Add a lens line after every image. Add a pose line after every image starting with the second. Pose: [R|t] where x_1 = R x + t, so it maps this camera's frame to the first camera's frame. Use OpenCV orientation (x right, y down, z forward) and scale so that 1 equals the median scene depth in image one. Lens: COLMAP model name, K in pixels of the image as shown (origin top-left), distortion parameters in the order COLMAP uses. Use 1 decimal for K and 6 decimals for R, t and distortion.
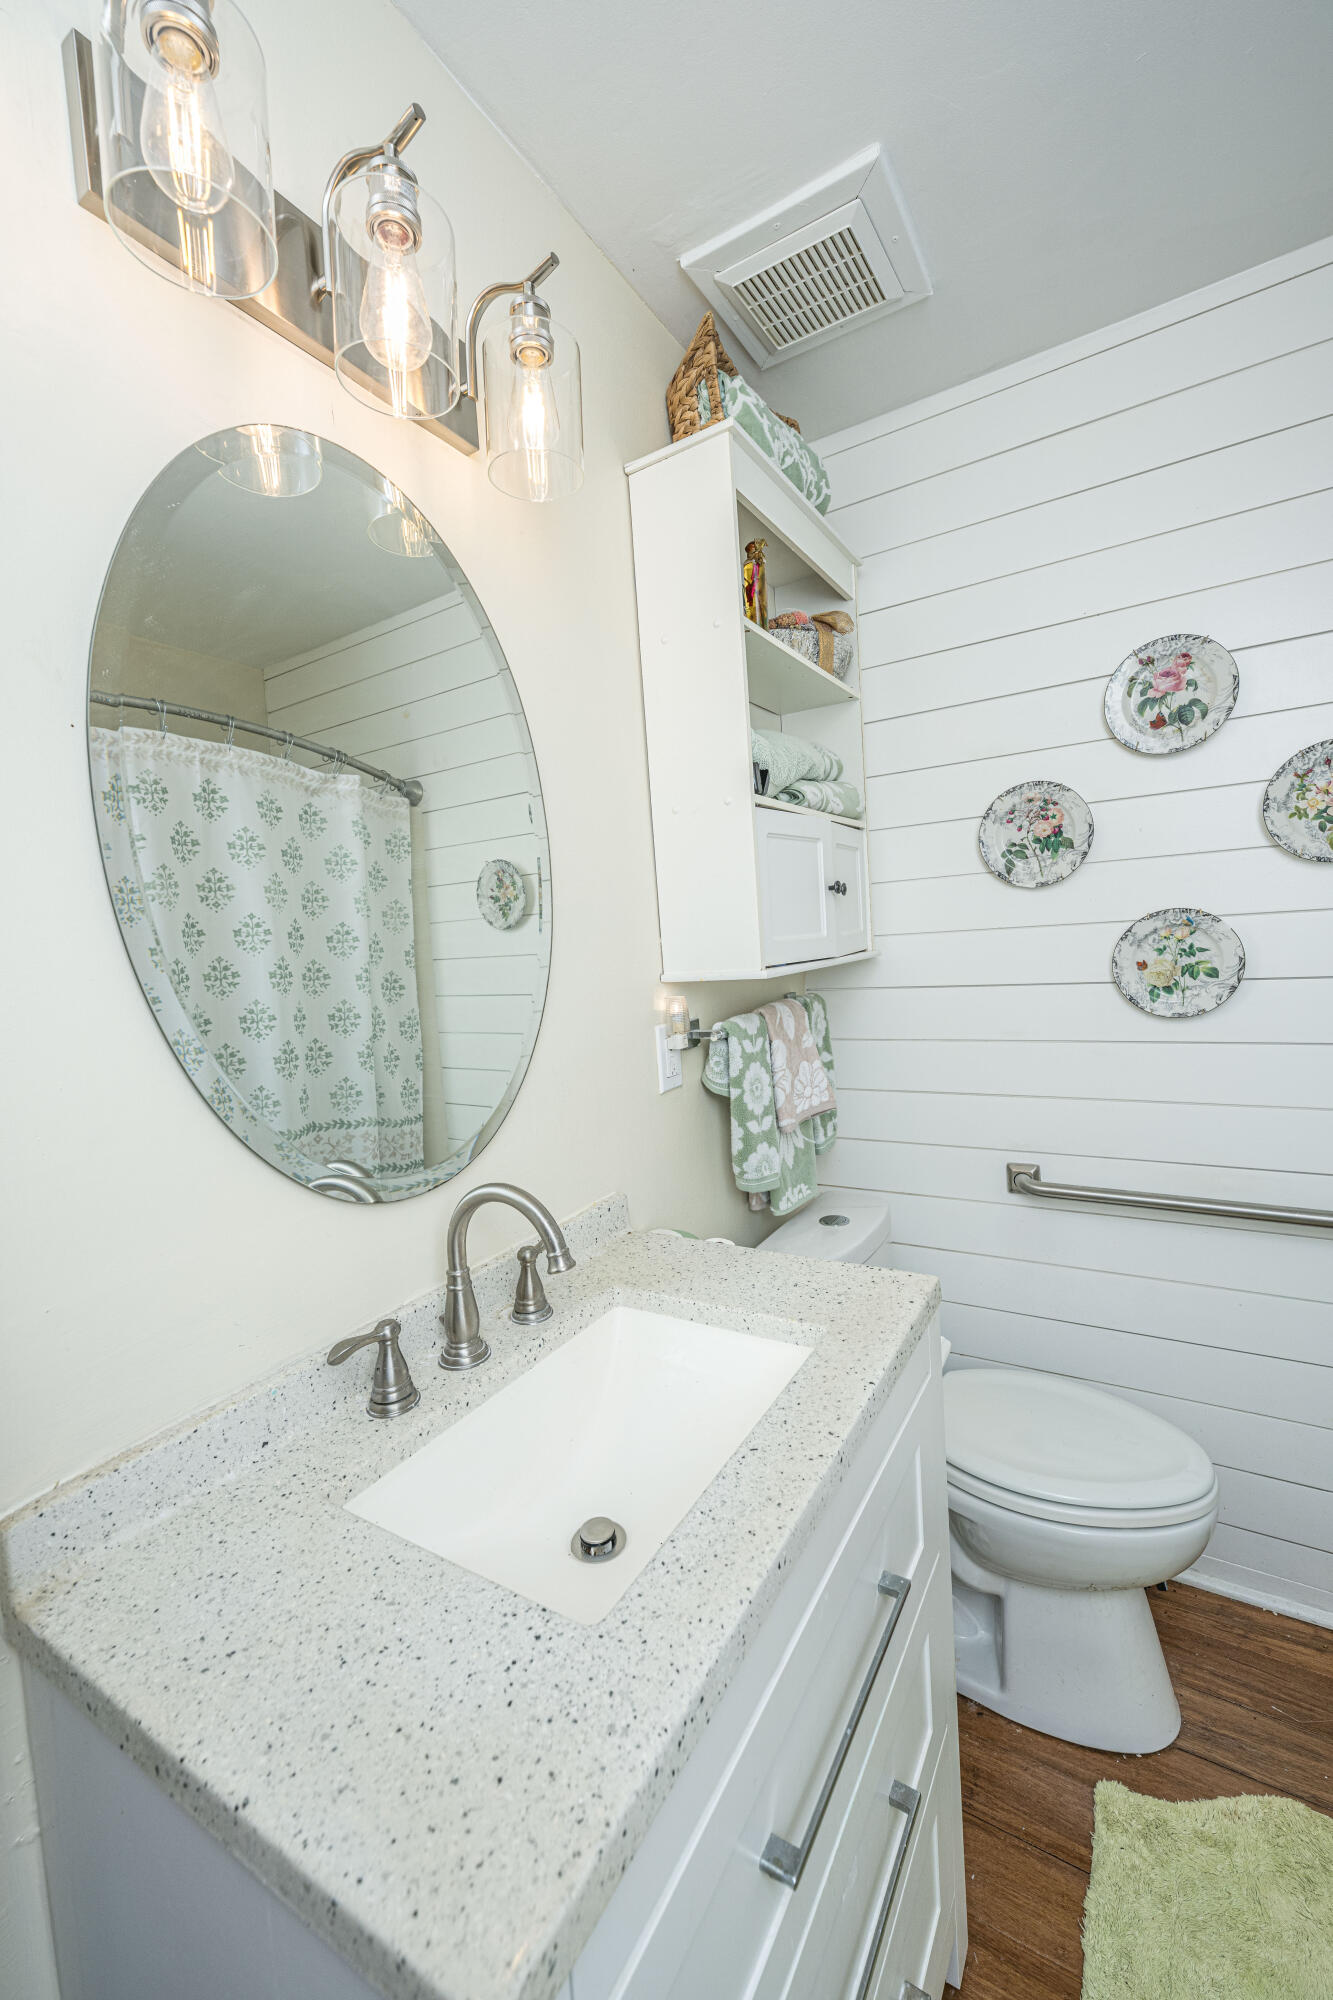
lens RADIAL K [[800.3, 0, 667.5], [0, 800.3, 996.1], [0, 0, 1]] dist [-0.002381, 0.000651]
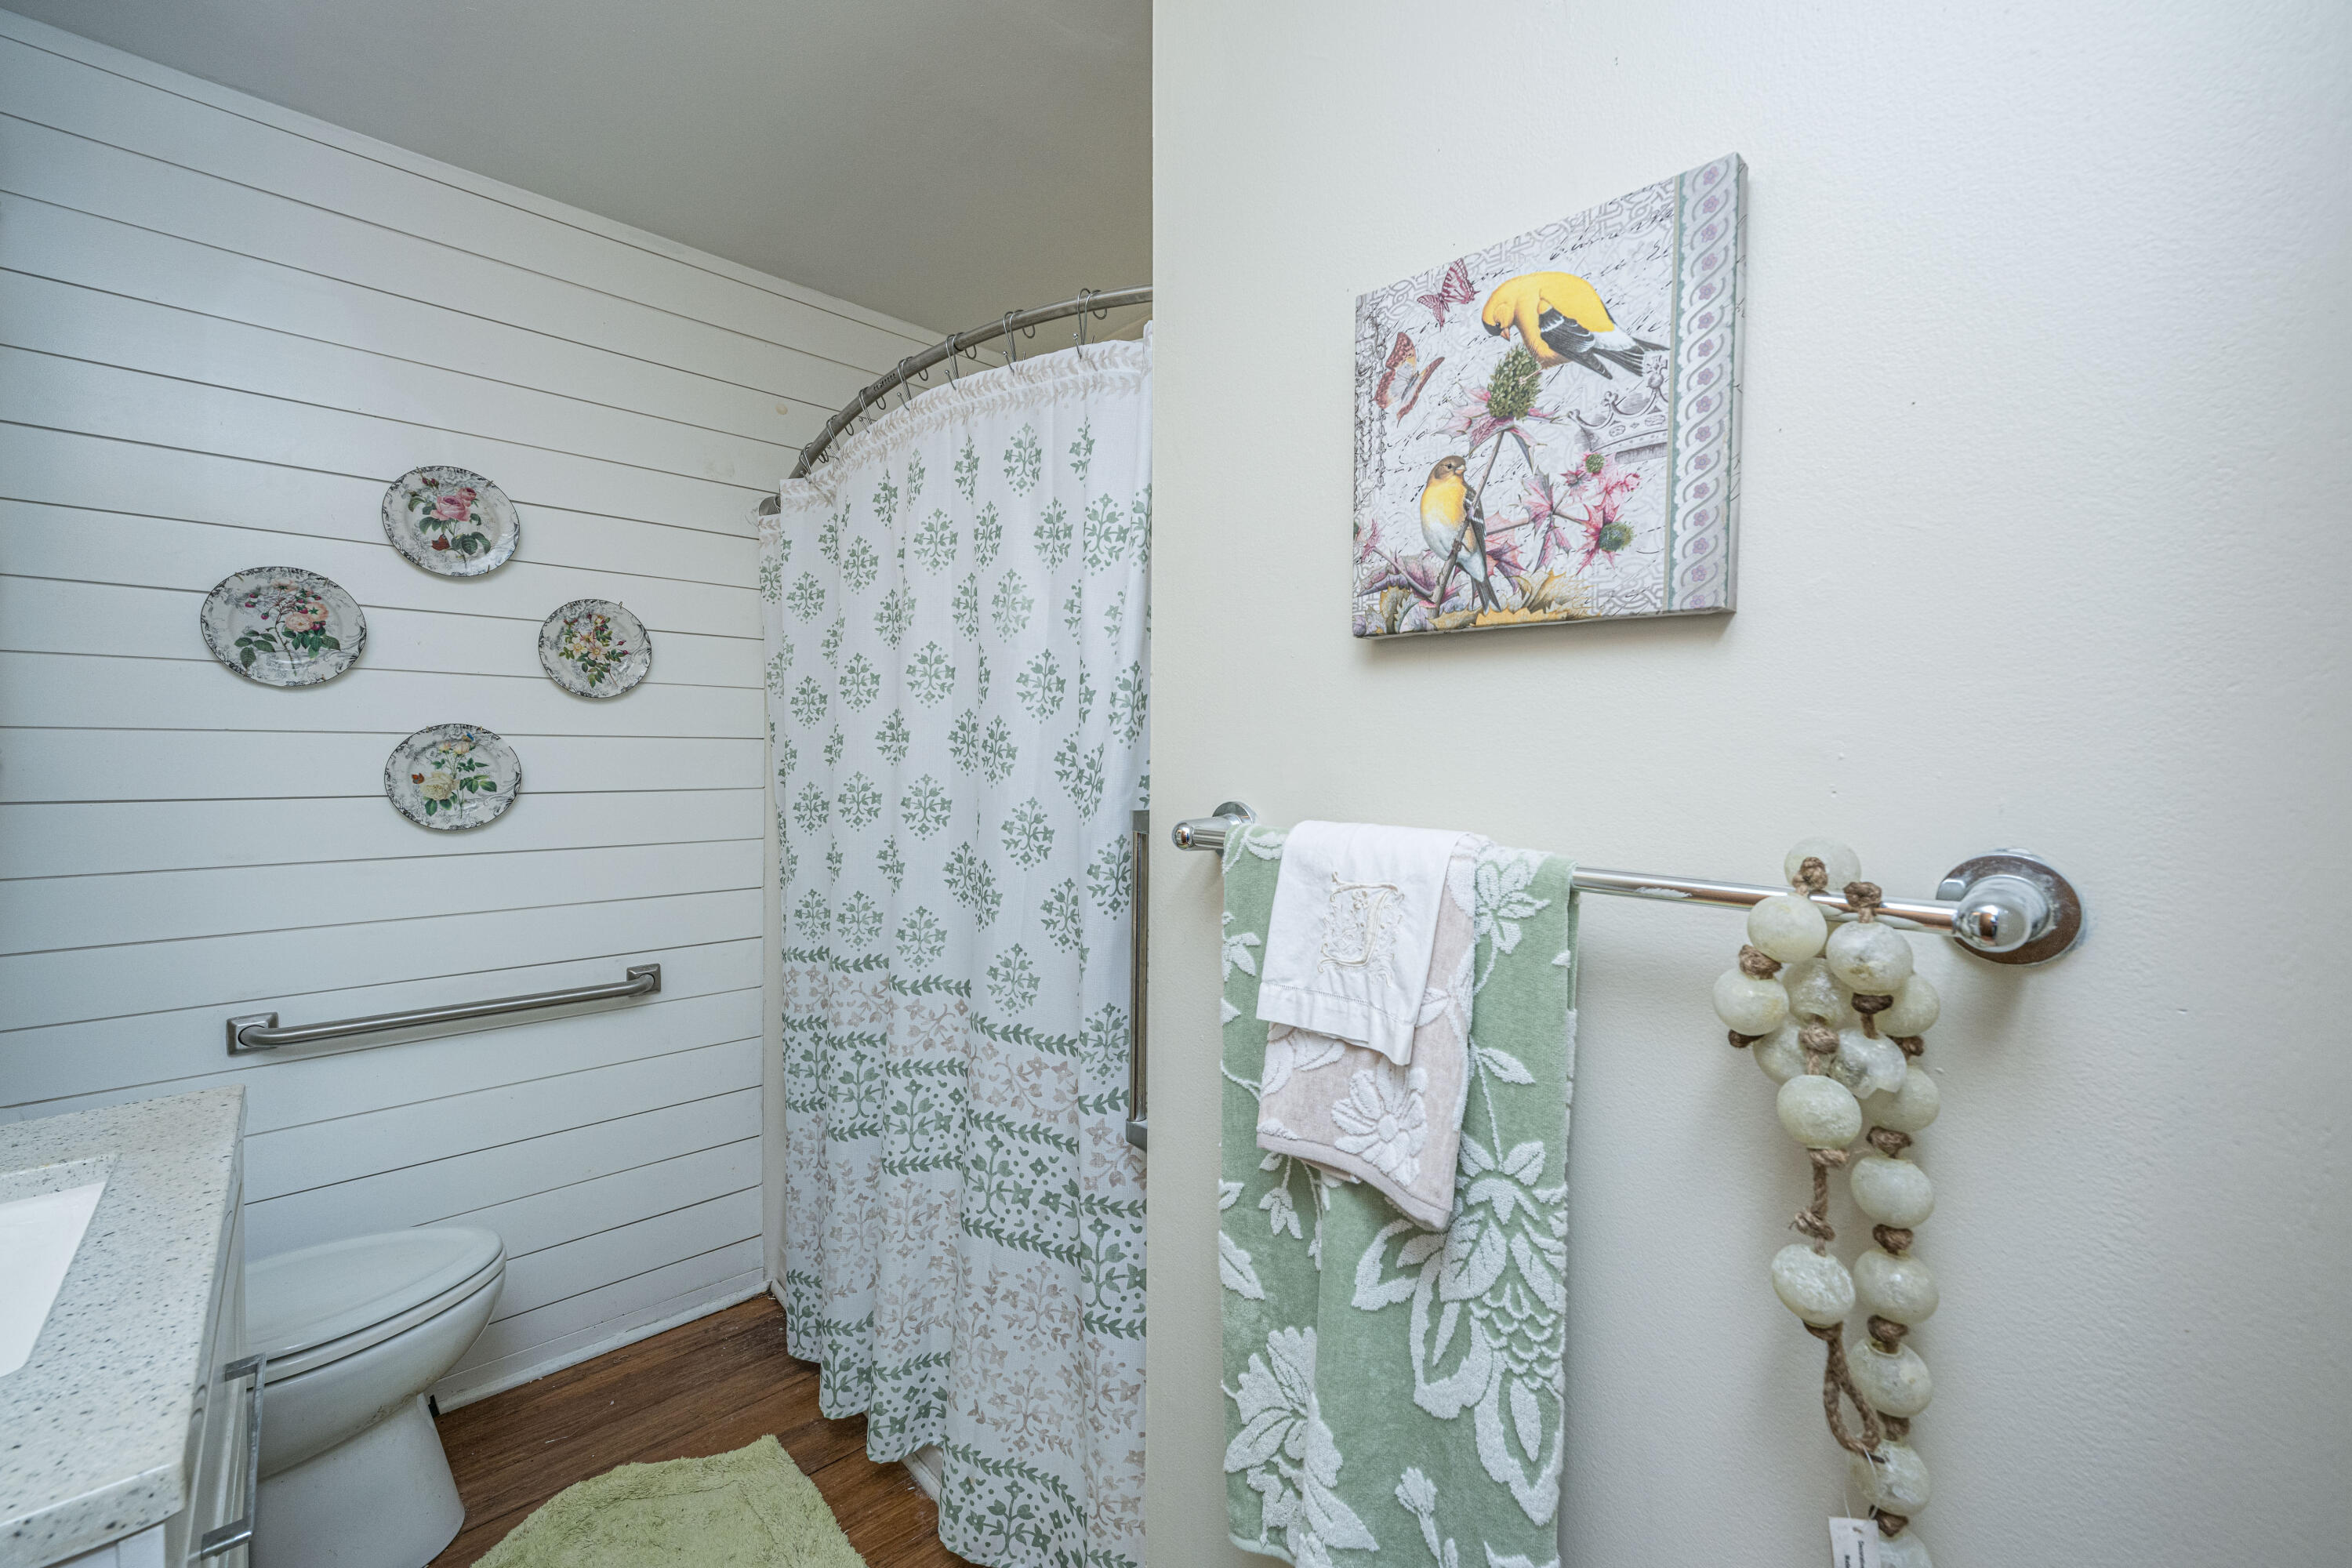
lens RADIAL K [[941.1, 0, 1182.8], [0, 941.1, 761.1], [0, 0, 1]] dist [-0.002381, 0.000651]
pose [[0.265419, 0.061686, 0.962158, -0.285181], [0.044736, 0.996088, -0.076202, 0.073273], [-0.963095, 0.063268, 0.261621, -0.225057]]
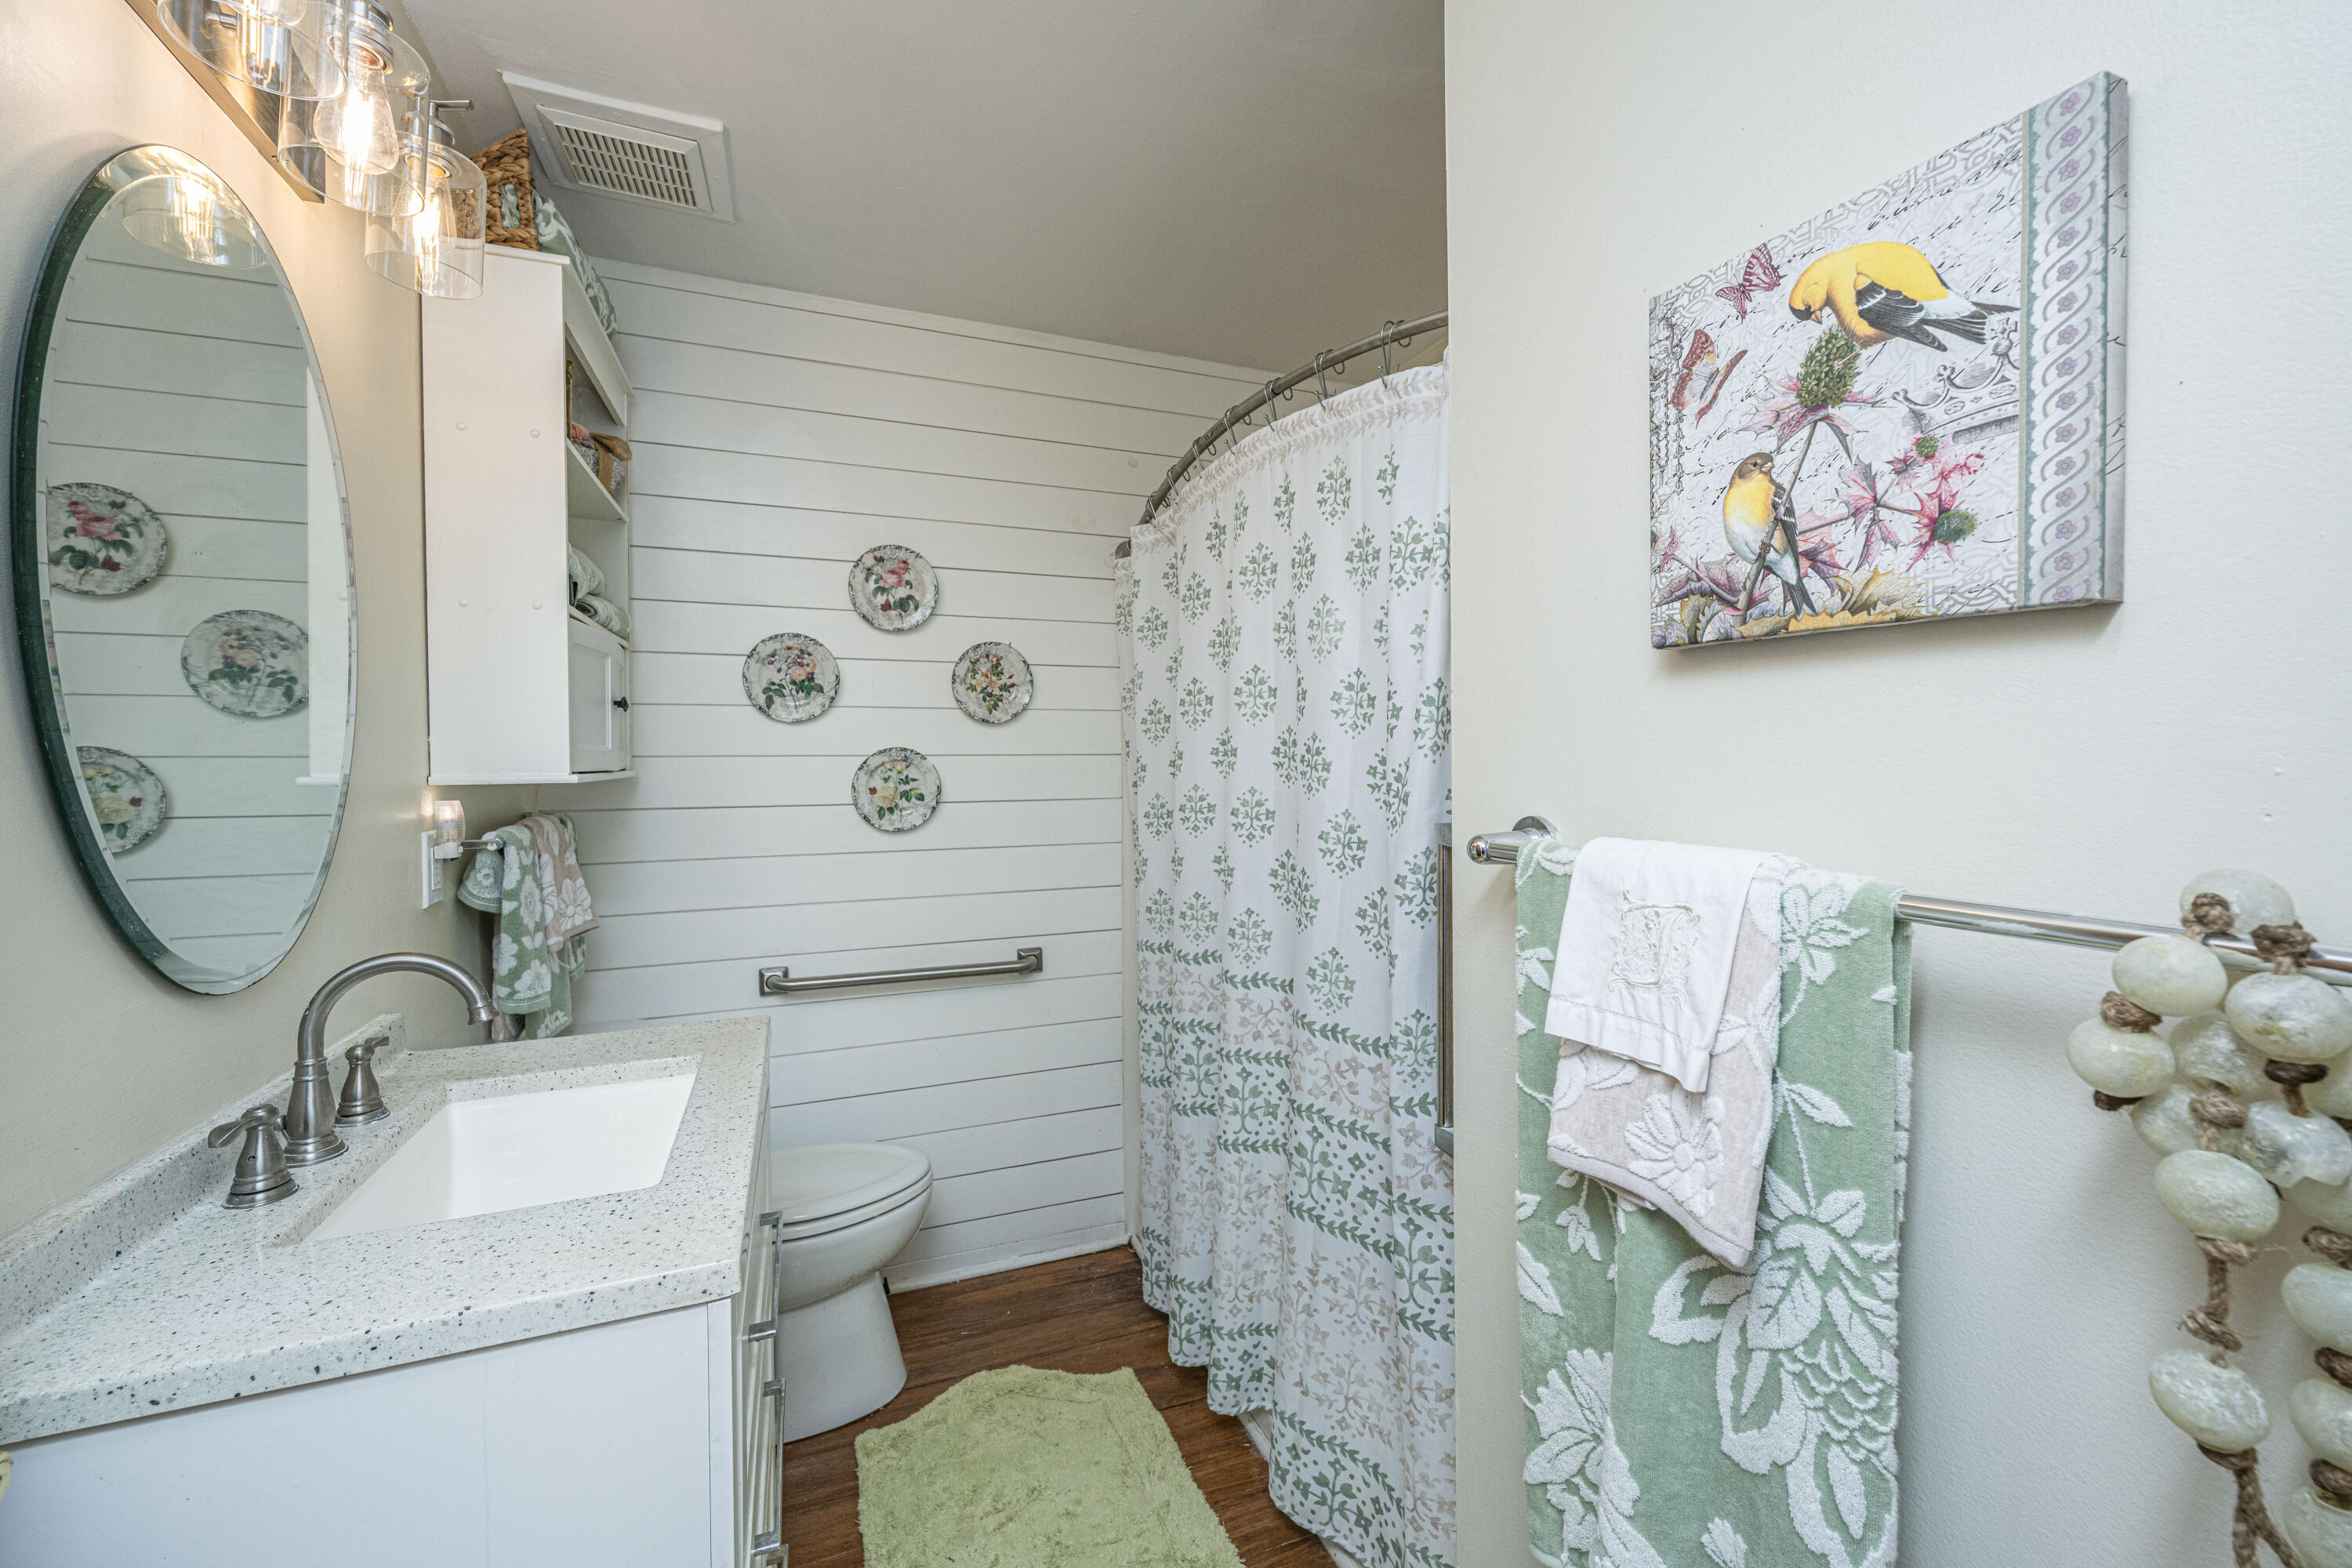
lens RADIAL K [[941.1, 0, 1177.0], [0, 941.1, 759.3], [0, 0, 1]] dist [-0.002381, 0.000651]
pose [[0.598809, 0.064098, 0.798323, -0.320749], [0.024200, 0.994889, -0.098032, 0.071756], [-0.800526, 0.078022, 0.594198, -0.283790]]
